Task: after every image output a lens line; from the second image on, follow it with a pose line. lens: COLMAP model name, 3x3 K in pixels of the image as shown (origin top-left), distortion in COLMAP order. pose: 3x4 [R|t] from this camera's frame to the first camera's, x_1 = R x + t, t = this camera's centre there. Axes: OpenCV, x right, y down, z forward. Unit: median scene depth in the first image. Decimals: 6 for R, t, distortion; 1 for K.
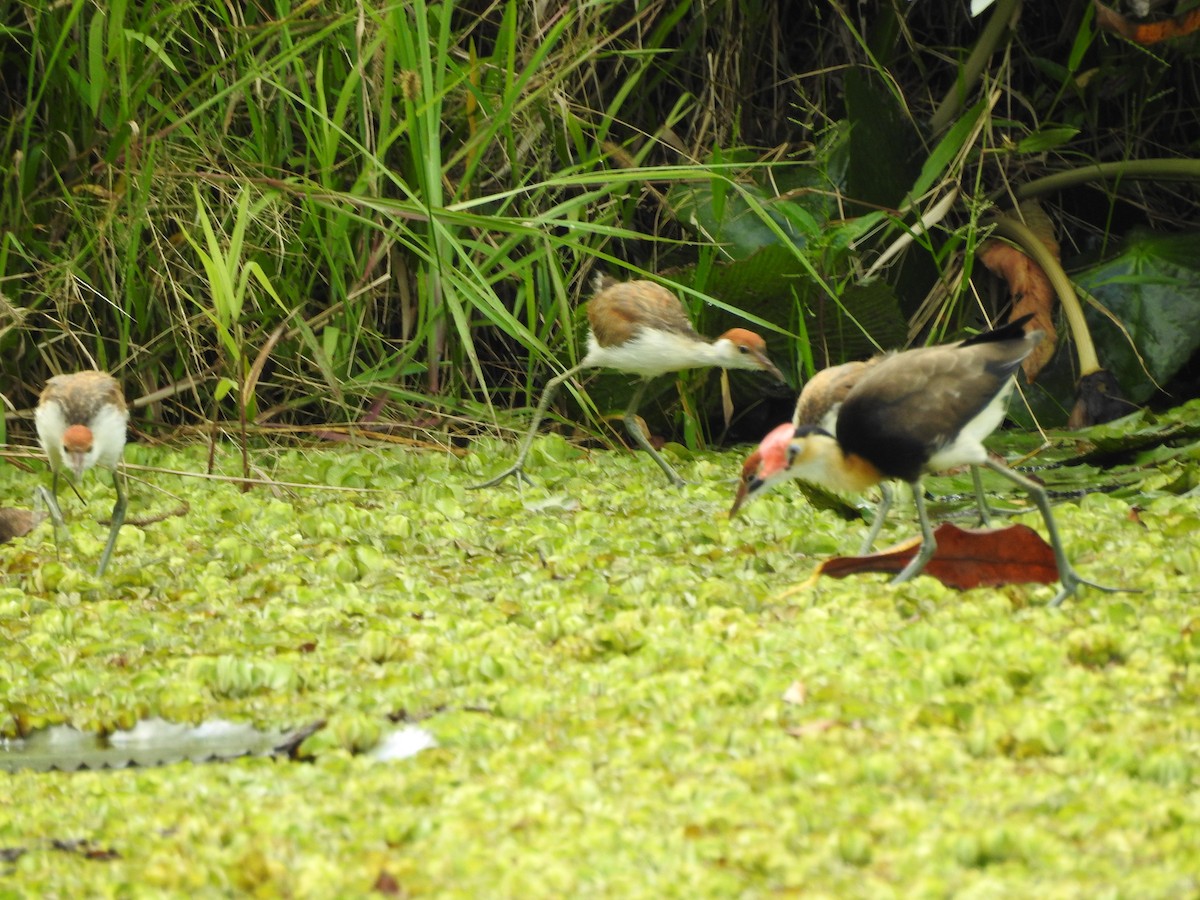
lens RADIAL K [[482.7, 0, 597.2], [0, 482.7, 453.2], [0, 0, 1]] dist [0.001186, 0.000500]
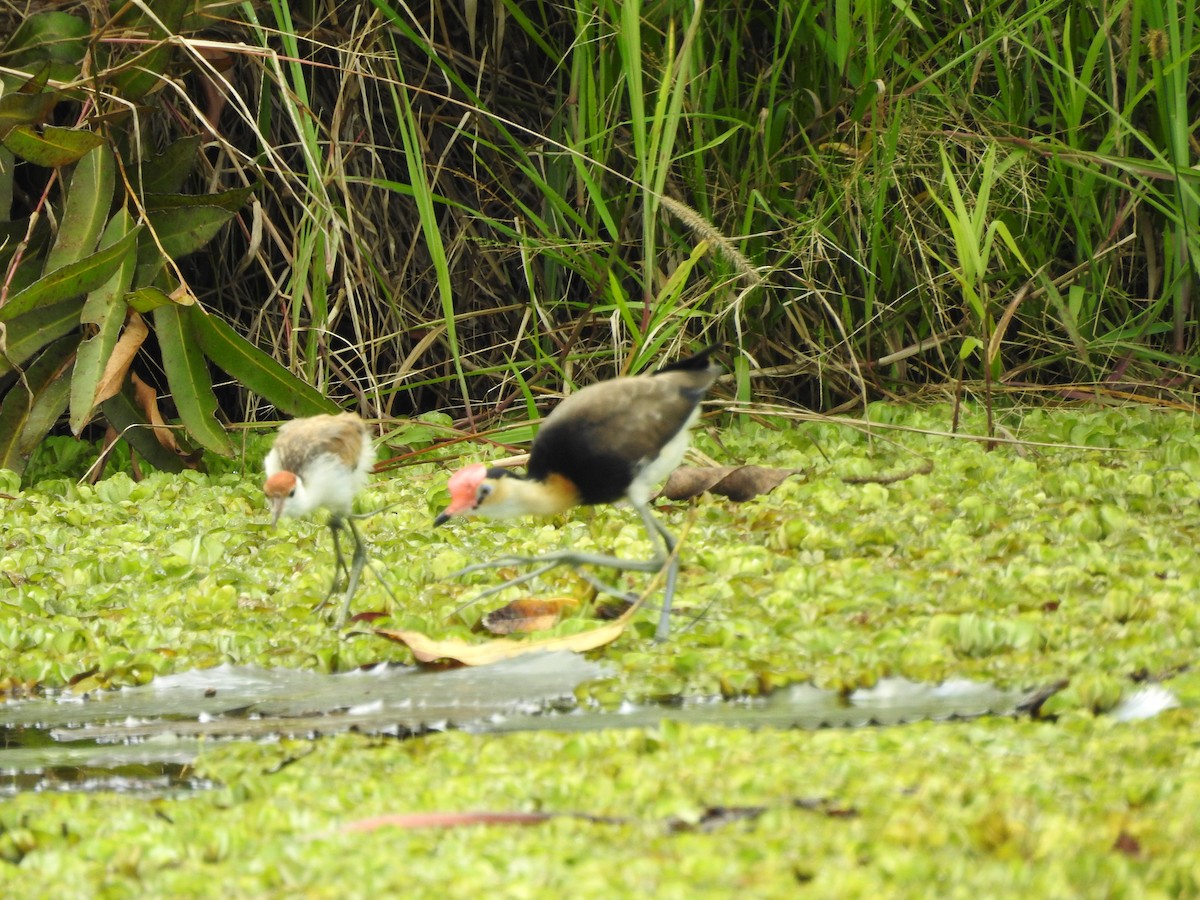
lens RADIAL K [[482.7, 0, 596.7], [0, 482.7, 443.5], [0, 0, 1]] dist [0.001186, 0.000500]
pose [[0.999972, 0.004427, 0.006065, -1.545605], [-0.004420, 0.999989, -0.001230, 0.070252], [-0.006070, 0.001203, 0.999981, 0.005575]]
